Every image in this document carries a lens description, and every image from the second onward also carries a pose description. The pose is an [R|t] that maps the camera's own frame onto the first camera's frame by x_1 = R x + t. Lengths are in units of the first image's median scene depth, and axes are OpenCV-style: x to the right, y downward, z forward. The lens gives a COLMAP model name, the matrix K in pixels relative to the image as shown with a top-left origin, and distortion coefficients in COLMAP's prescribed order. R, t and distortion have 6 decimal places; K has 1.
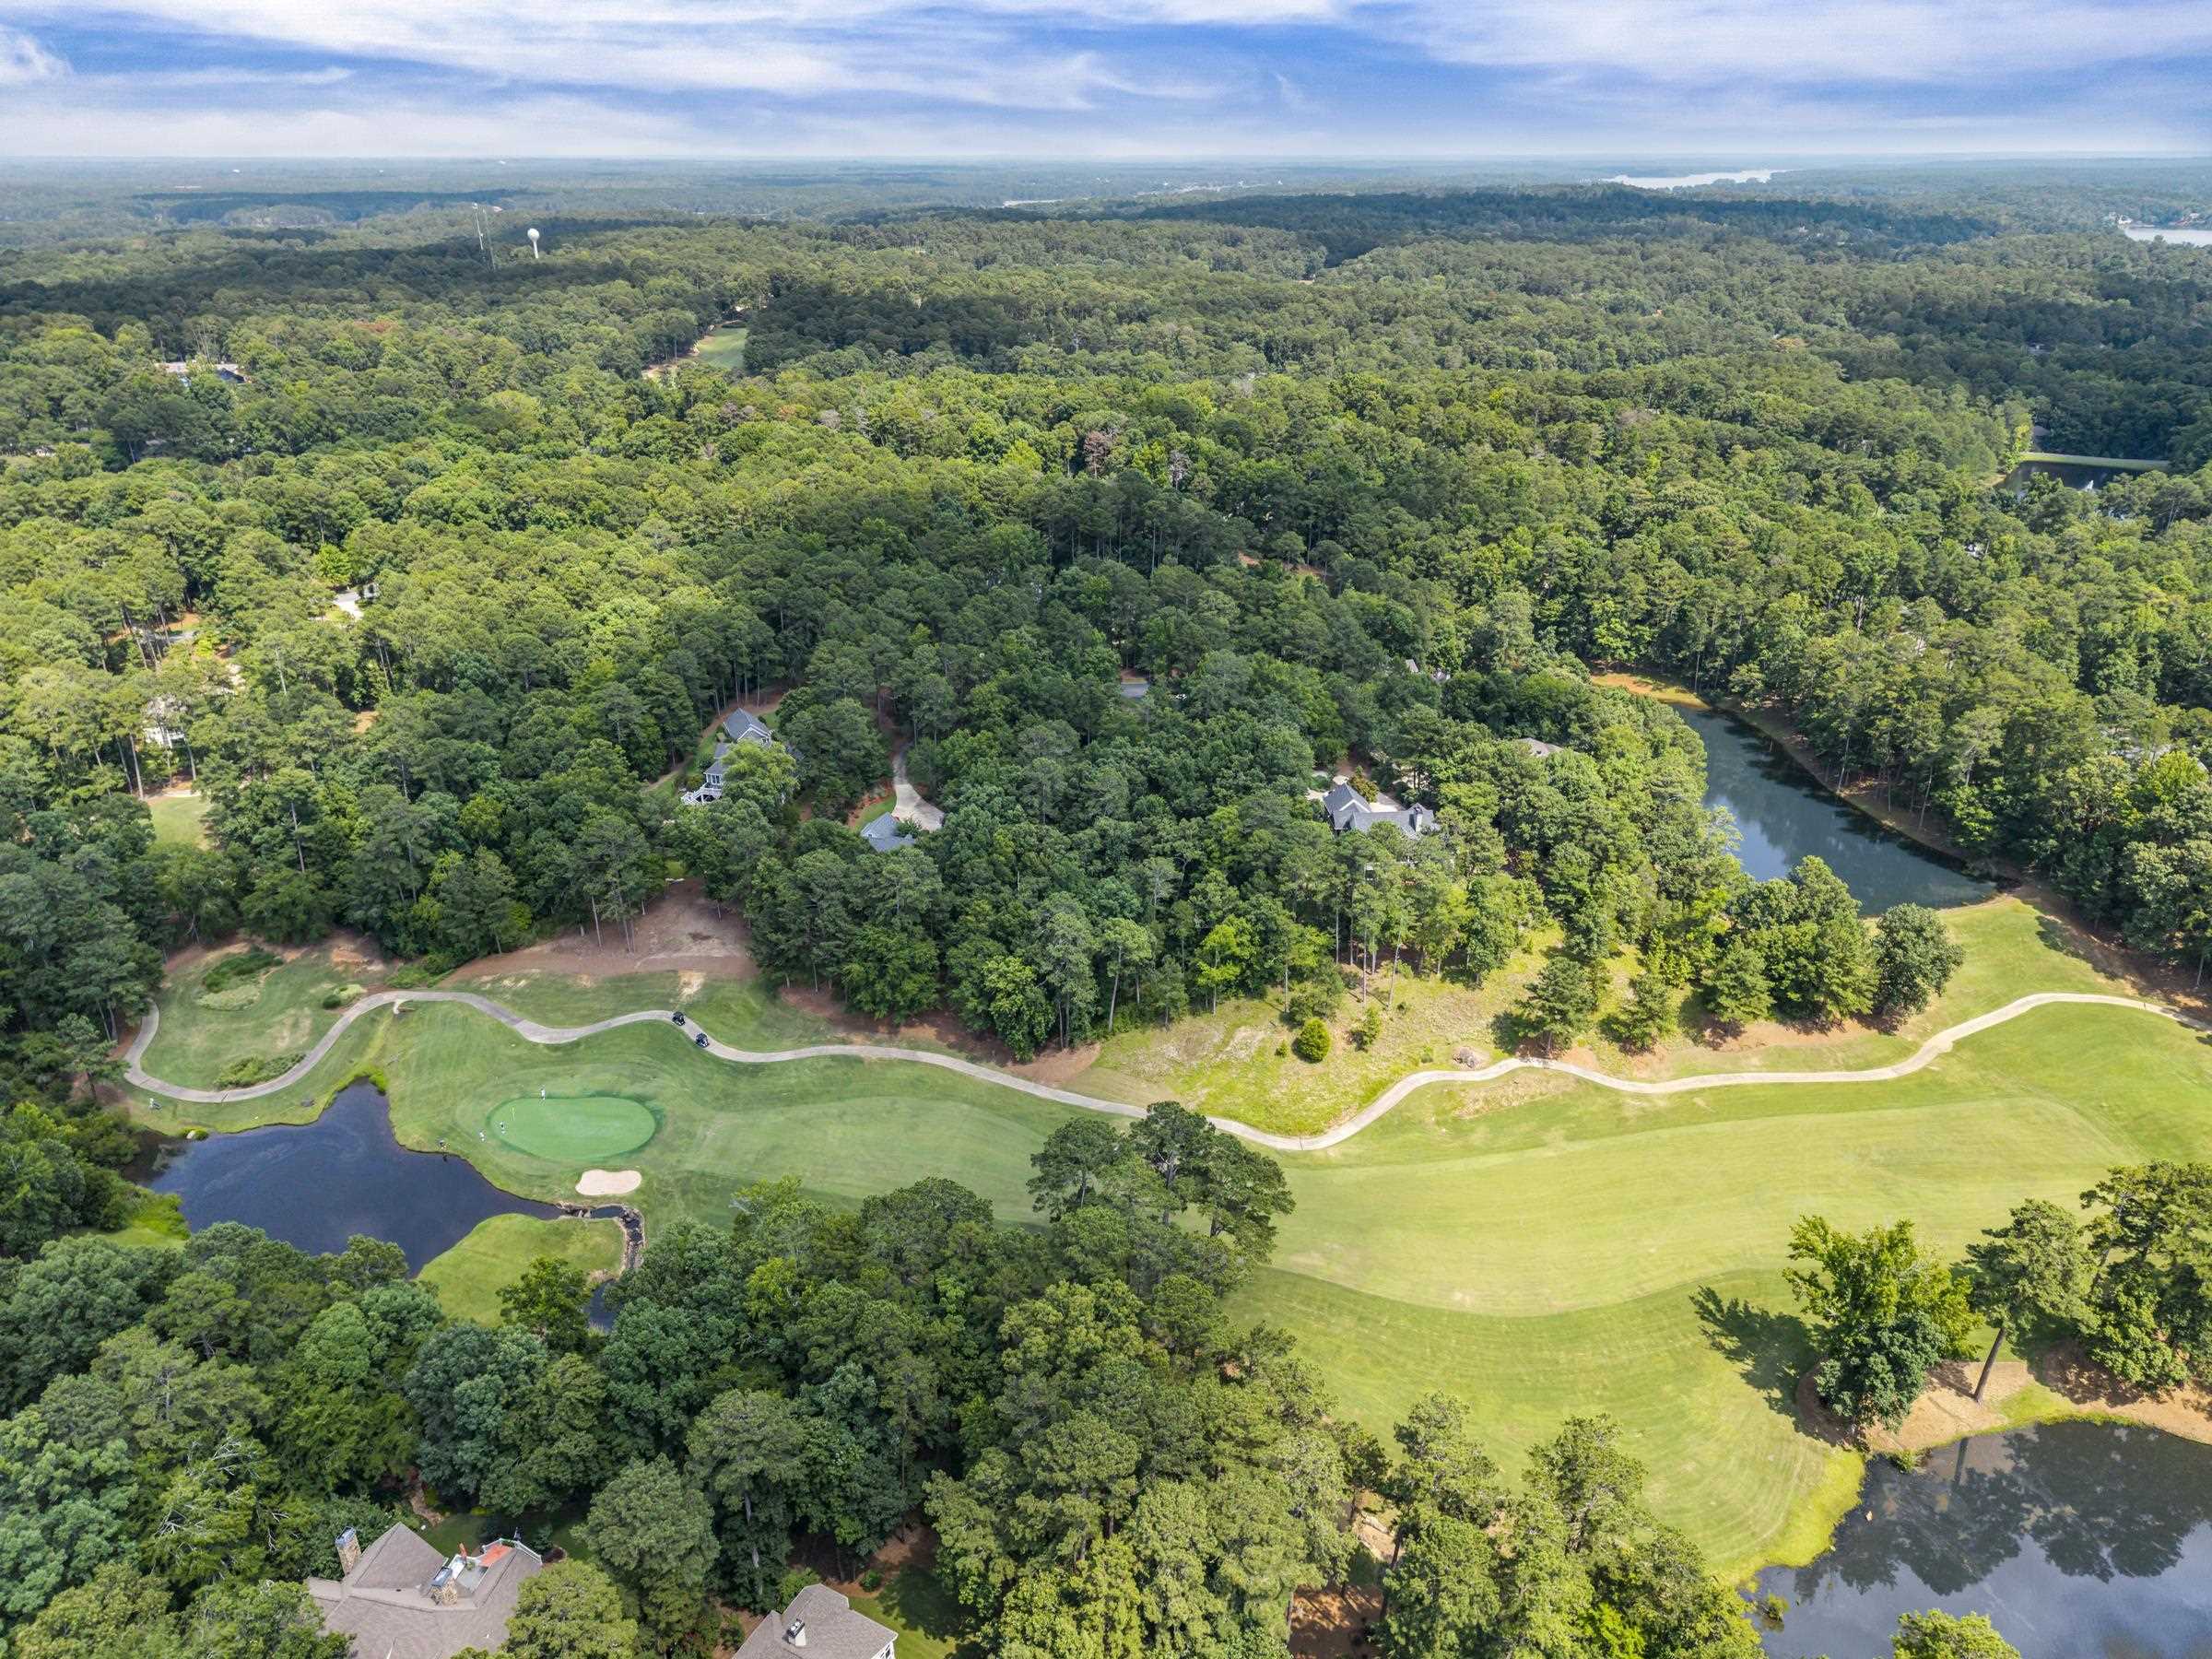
lens RADIAL K [[1520.4, 0, 1106.0], [0, 1520.4, 829.5], [0, 0, 1]] dist [0.054047, -0.042552]
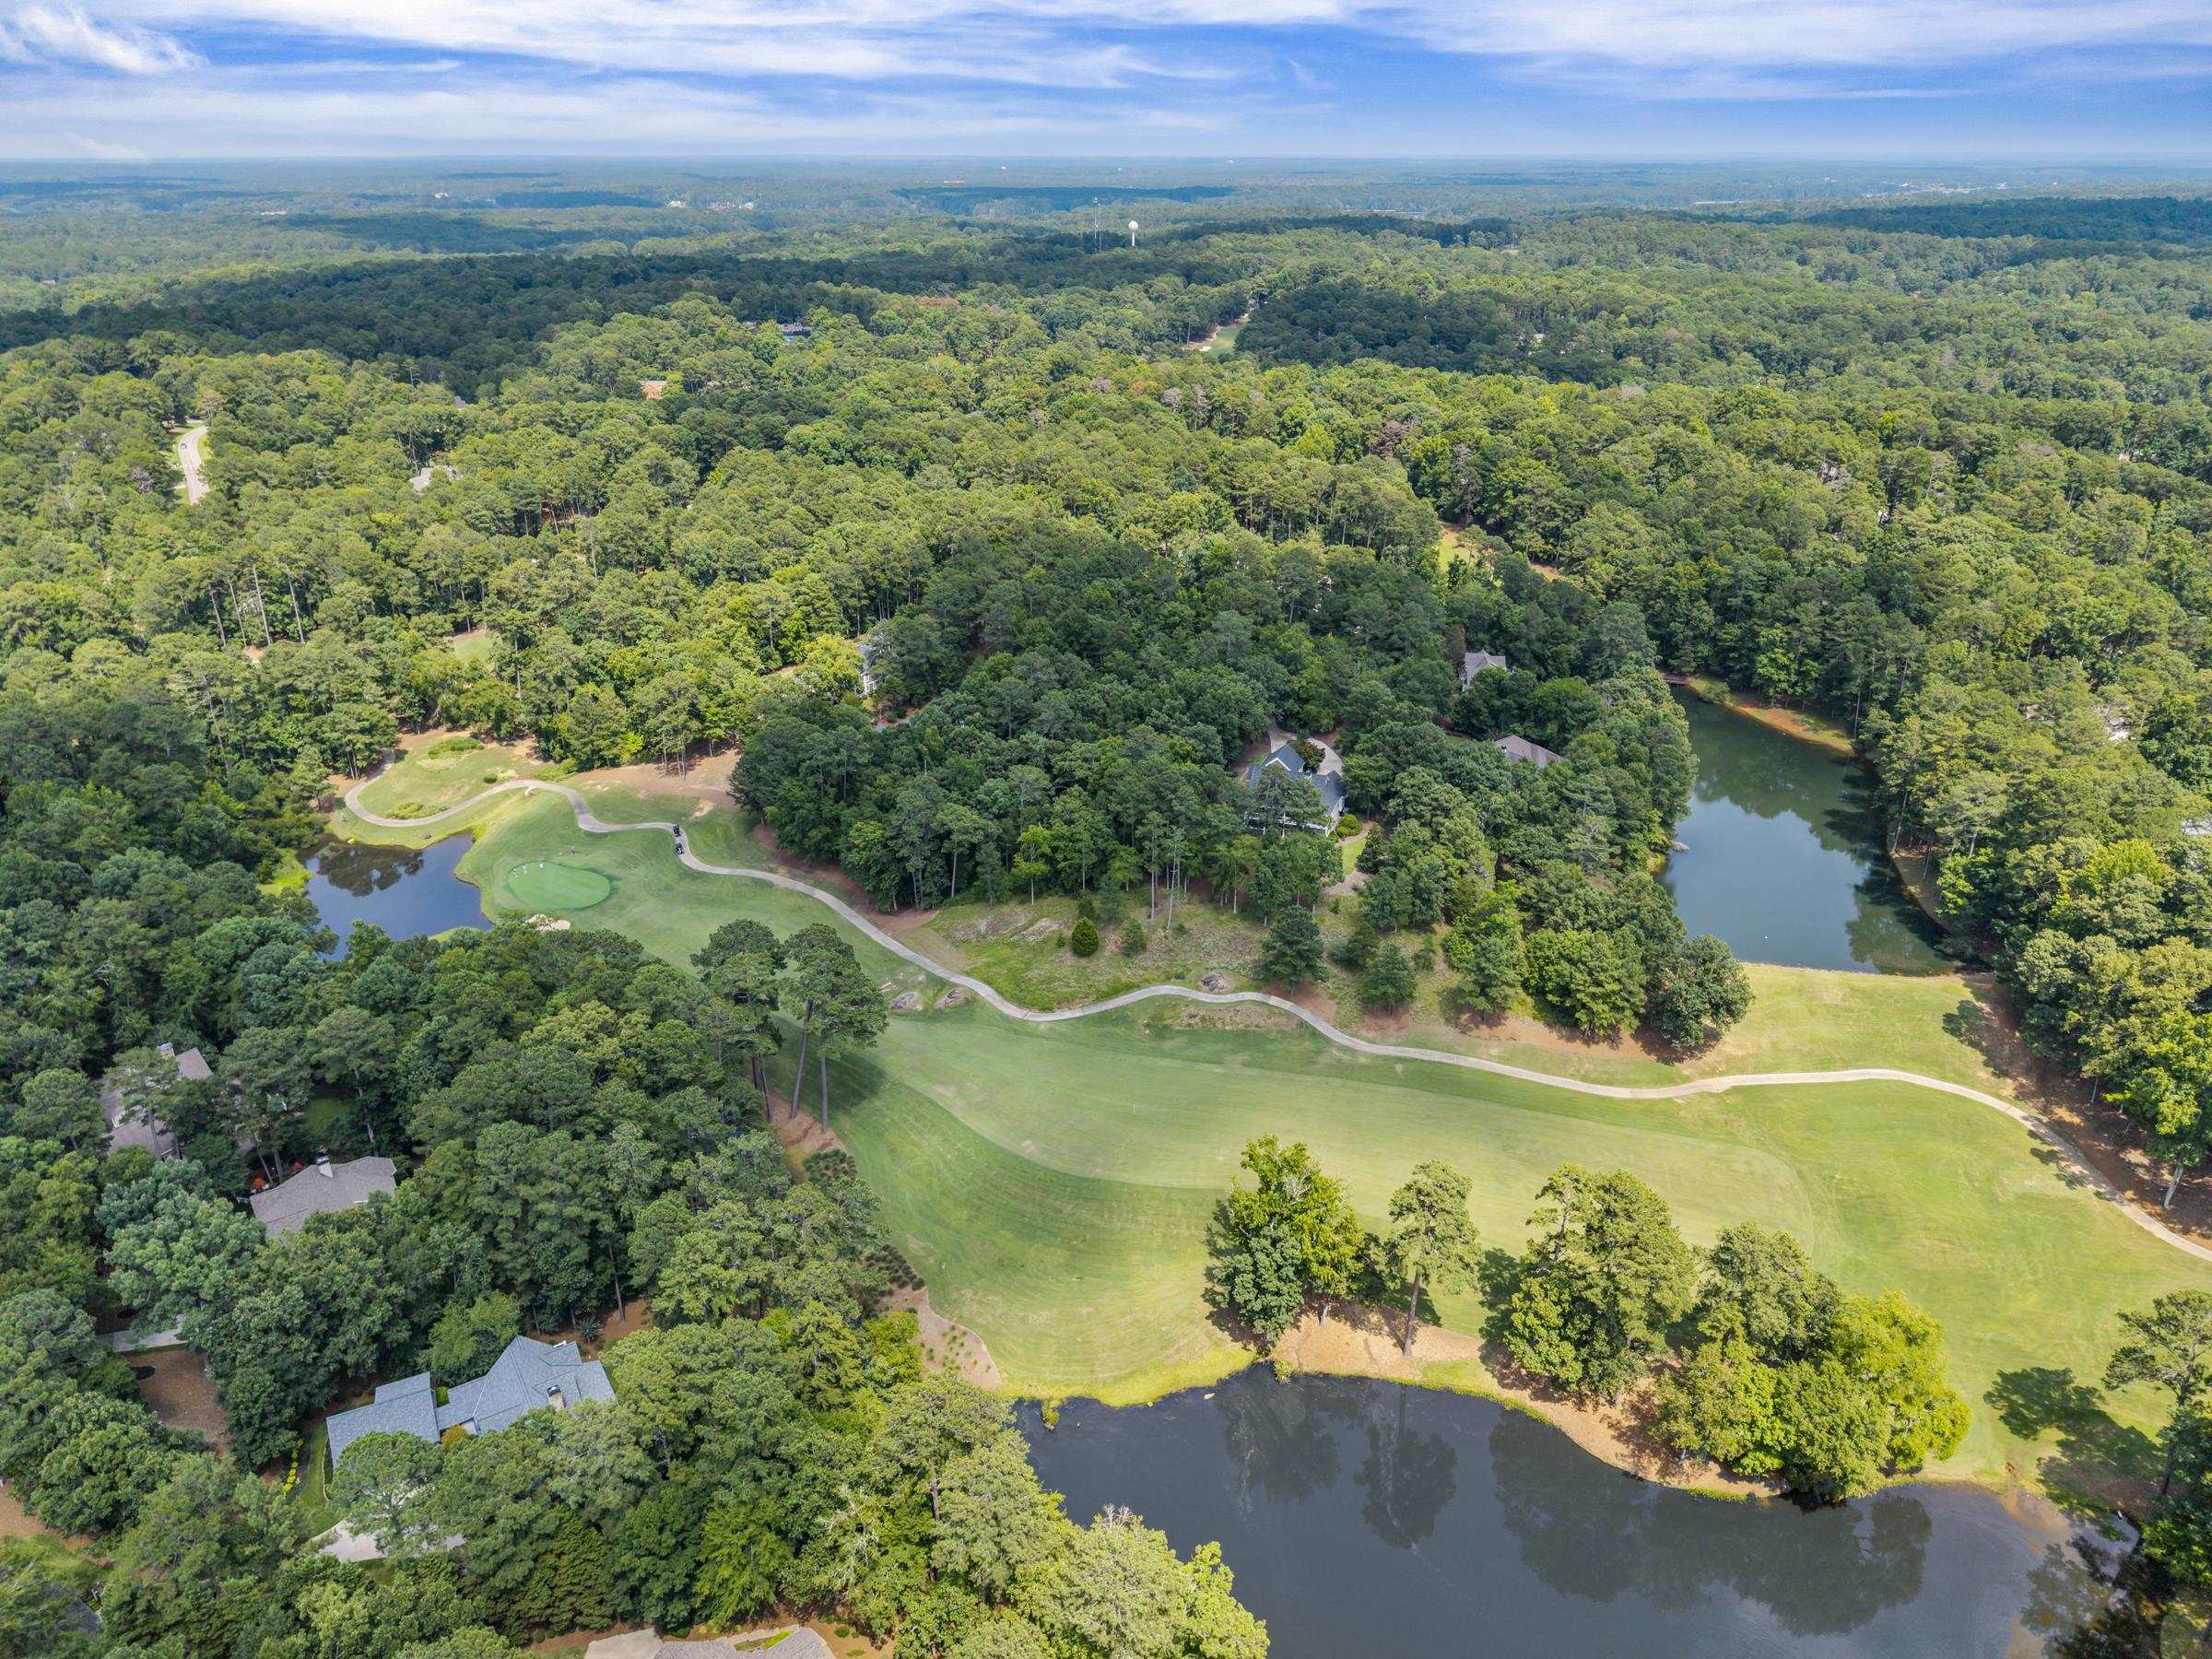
lens RADIAL K [[1495.5, 0, 1106.0], [0, 1495.5, 829.5], [0, 0, 1]] dist [0.148980, -0.149337]
pose [[0.913942, 0.177246, -0.365093, 0.540097], [-0.177211, 0.983589, 0.033898, 0.019817], [0.365110, 0.033718, 0.930354, -0.028161]]
